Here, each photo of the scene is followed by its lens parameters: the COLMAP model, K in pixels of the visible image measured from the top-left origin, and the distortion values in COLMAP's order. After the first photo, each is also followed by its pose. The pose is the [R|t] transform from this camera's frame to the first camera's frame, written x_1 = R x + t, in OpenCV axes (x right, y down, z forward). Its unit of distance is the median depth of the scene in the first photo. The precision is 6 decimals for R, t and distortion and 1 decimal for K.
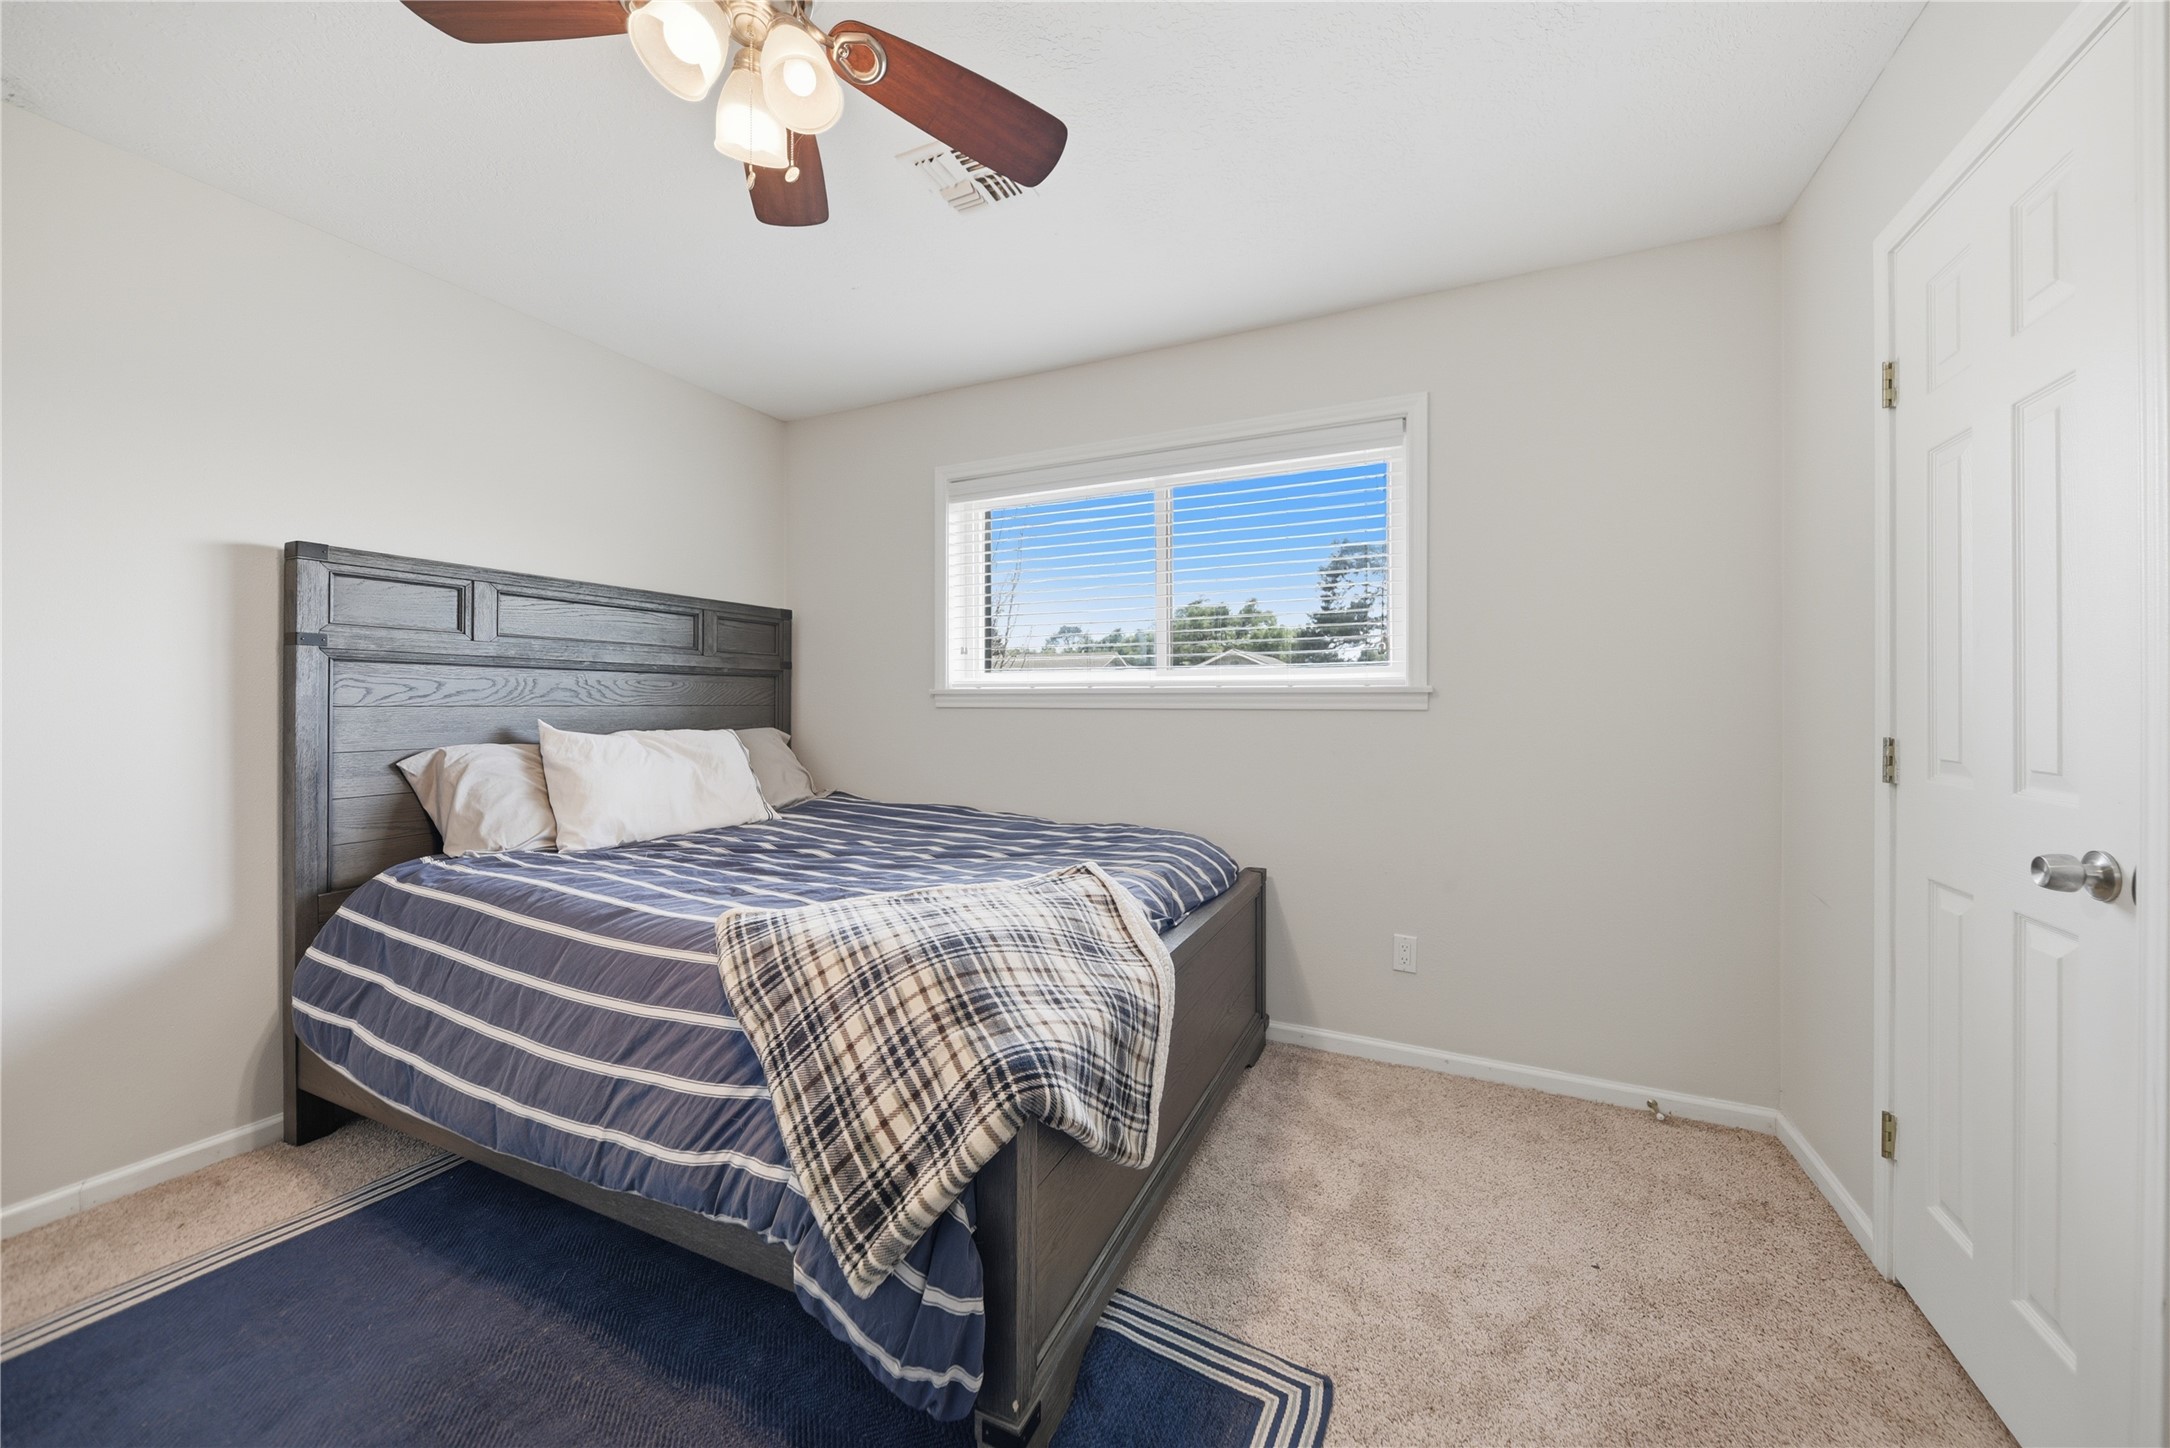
lens RADIAL K [[760.7, 0, 1113.6], [0, 760.7, 708.3], [0, 0, 1]] dist [-0.000296, -0.000156]
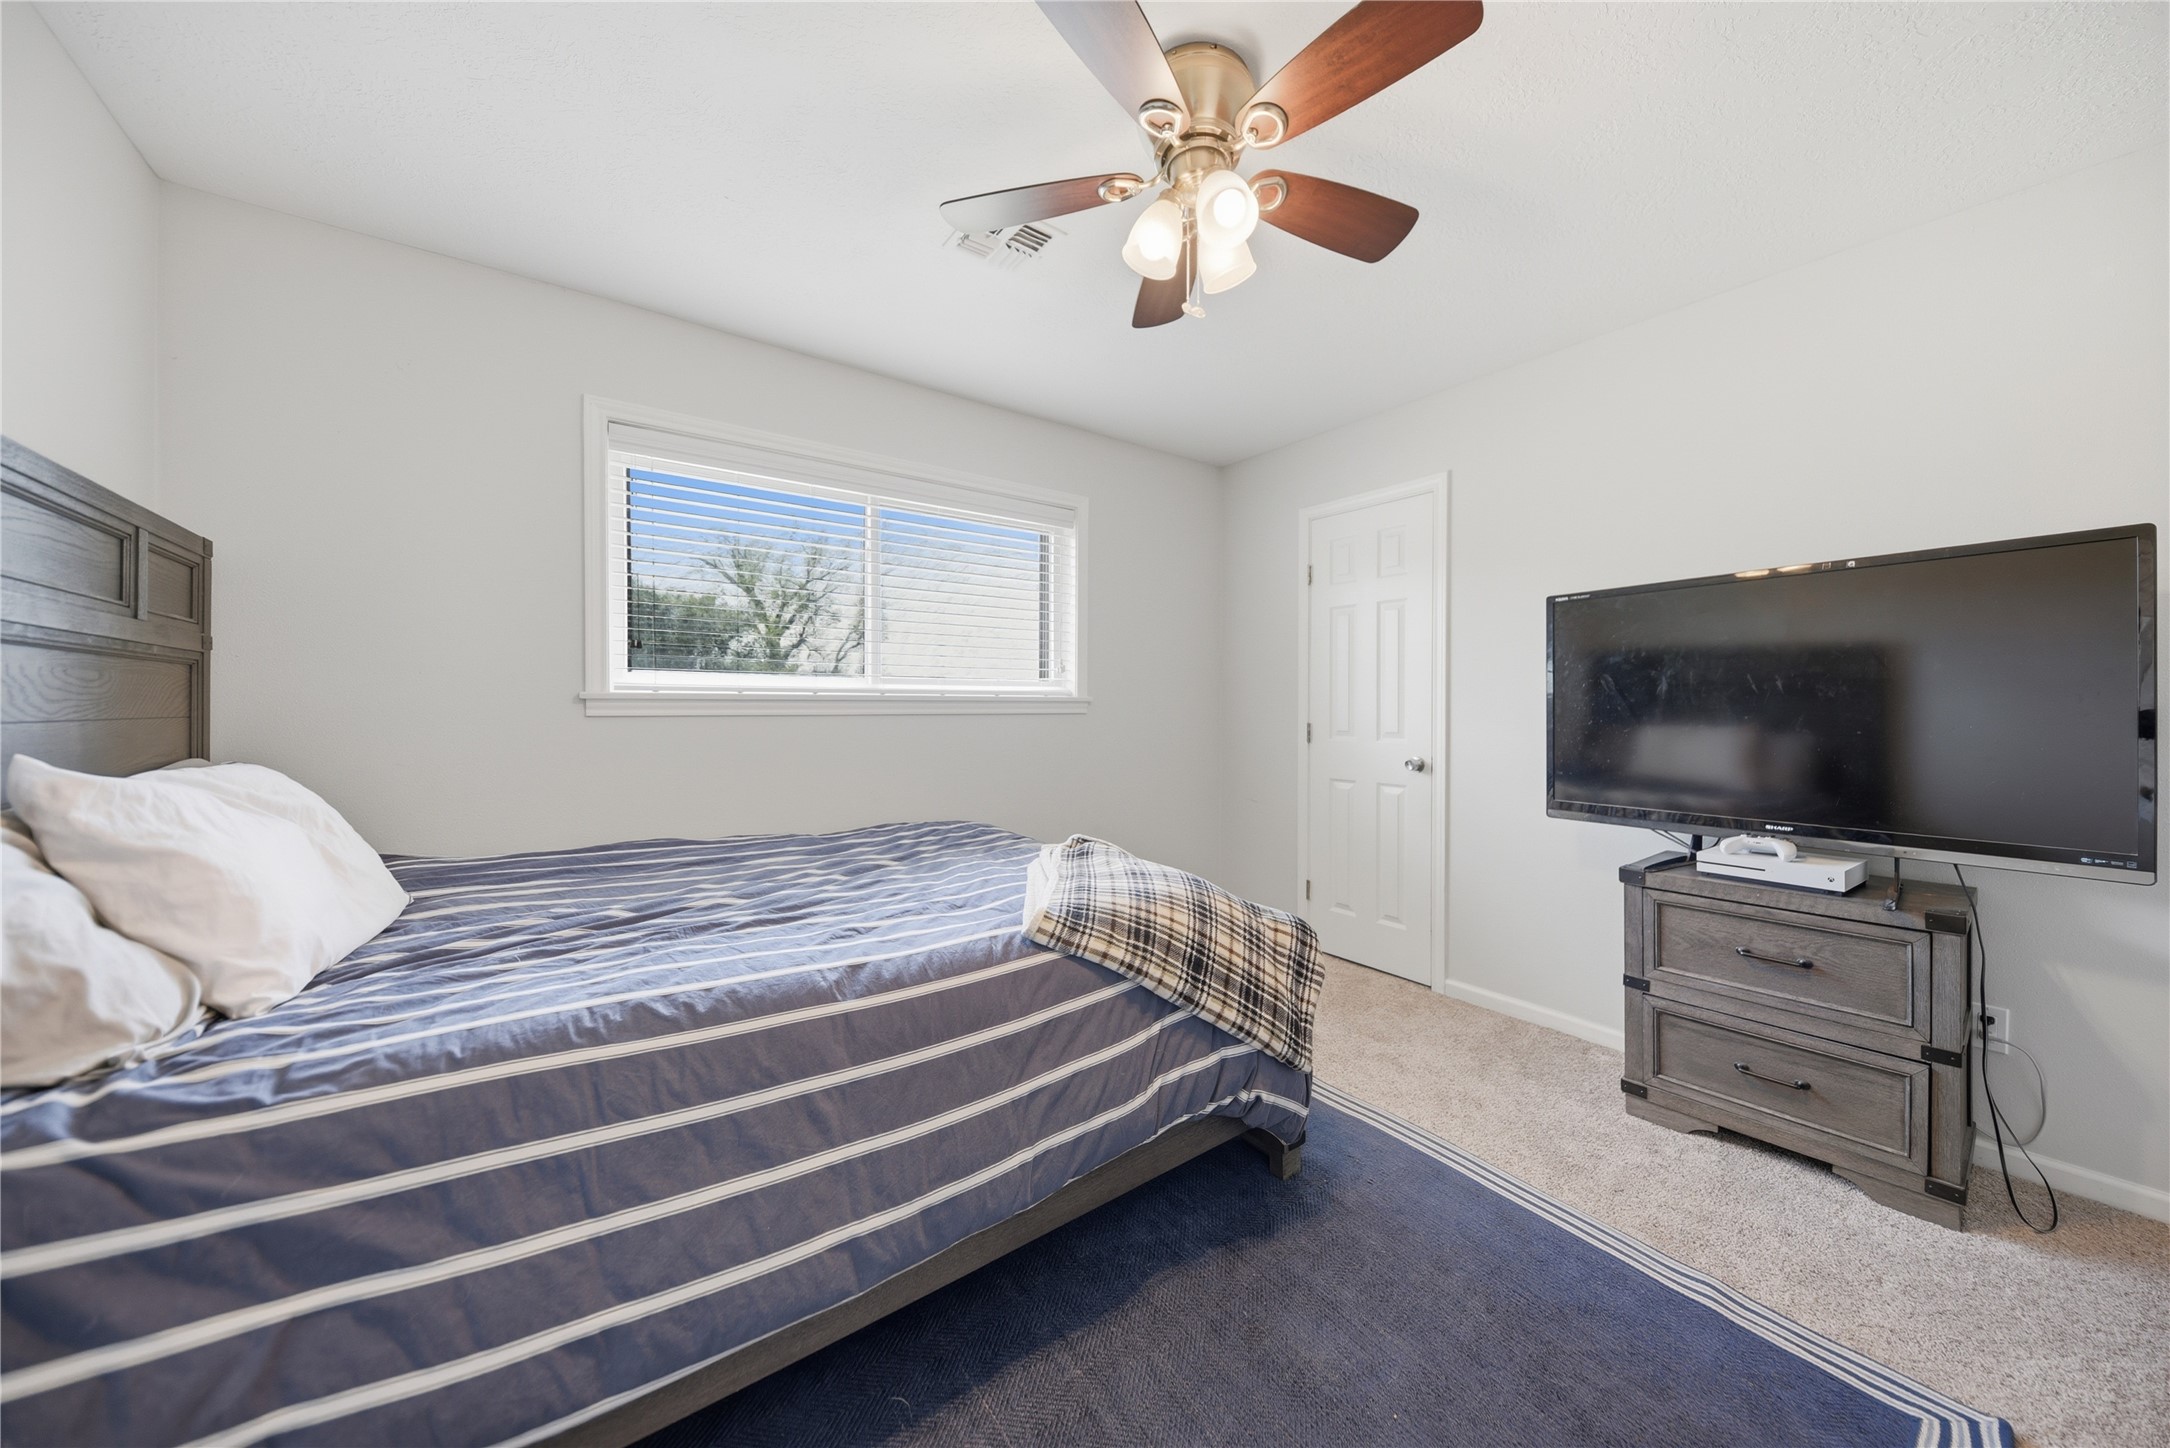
lens RADIAL K [[760.7, 0, 1113.6], [0, 760.7, 708.3], [0, 0, 1]] dist [-0.000296, -0.000156]
pose [[0.483436, -0.003664, 0.875372, -1.437055], [0.006433, 0.999979, 0.000633, -0.014136], [-0.875356, 0.005325, 0.483449, 0.415886]]
